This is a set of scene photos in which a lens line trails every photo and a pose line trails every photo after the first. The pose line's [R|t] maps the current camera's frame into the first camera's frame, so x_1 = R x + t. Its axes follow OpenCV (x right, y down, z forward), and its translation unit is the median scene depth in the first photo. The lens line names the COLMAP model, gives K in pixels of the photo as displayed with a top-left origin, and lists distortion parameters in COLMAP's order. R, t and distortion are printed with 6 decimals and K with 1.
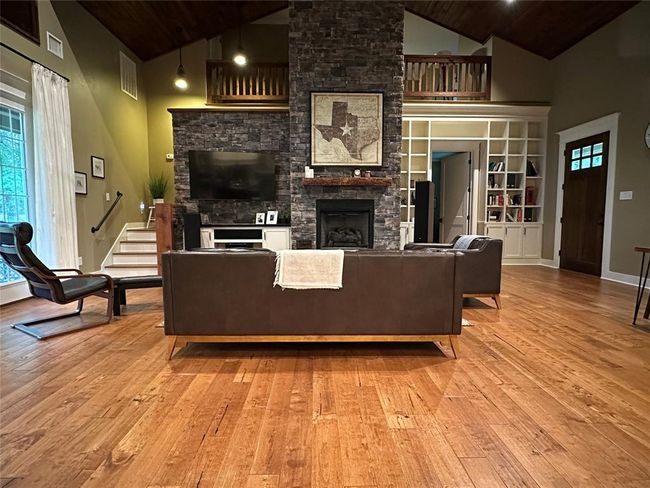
lens RADIAL K [[363.1, 0, 325.0], [0, 363.1, 244.0], [0, 0, 1]] dist [-0.001815, -0.000086]
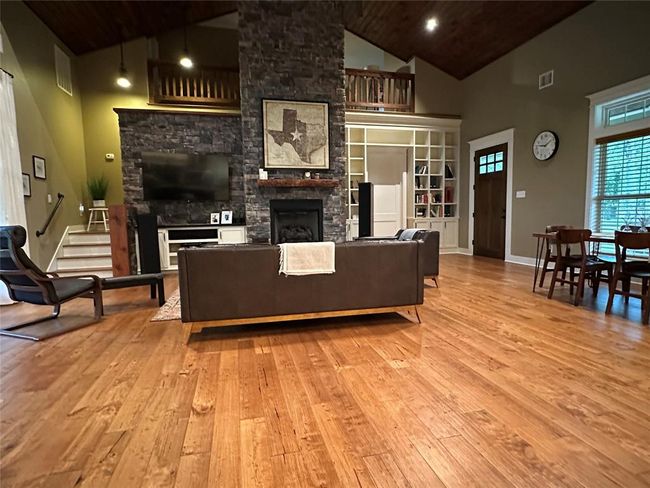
lens RADIAL K [[363.1, 0, 325.0], [0, 363.1, 244.0], [0, 0, 1]] dist [-0.001815, -0.000086]
pose [[0.976477, -0.034600, 0.212827, -0.098160], [0.033875, 0.999401, 0.007056, 0.005854], [-0.212944, 0.000319, 0.977064, -0.079301]]
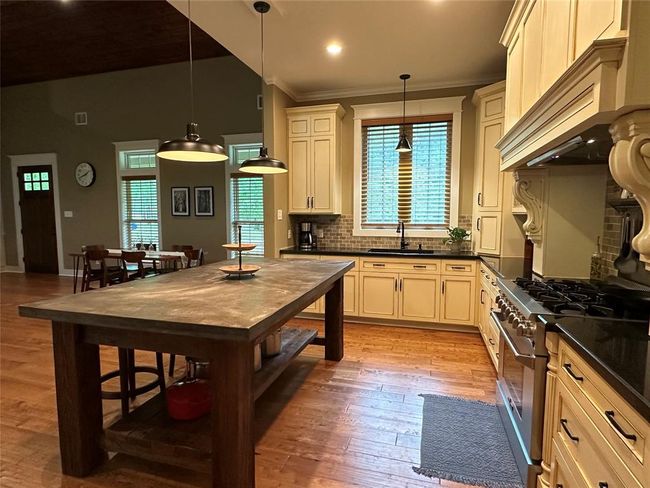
lens RADIAL K [[363.1, 0, 325.0], [0, 363.1, 244.0], [0, 0, 1]] dist [-0.001815, -0.000086]
pose [[0.305813, -0.082024, 0.948552, -0.182899], [0.076111, 0.995200, 0.061520, -0.025797], [-0.949045, 0.053381, 0.310588, -0.327647]]
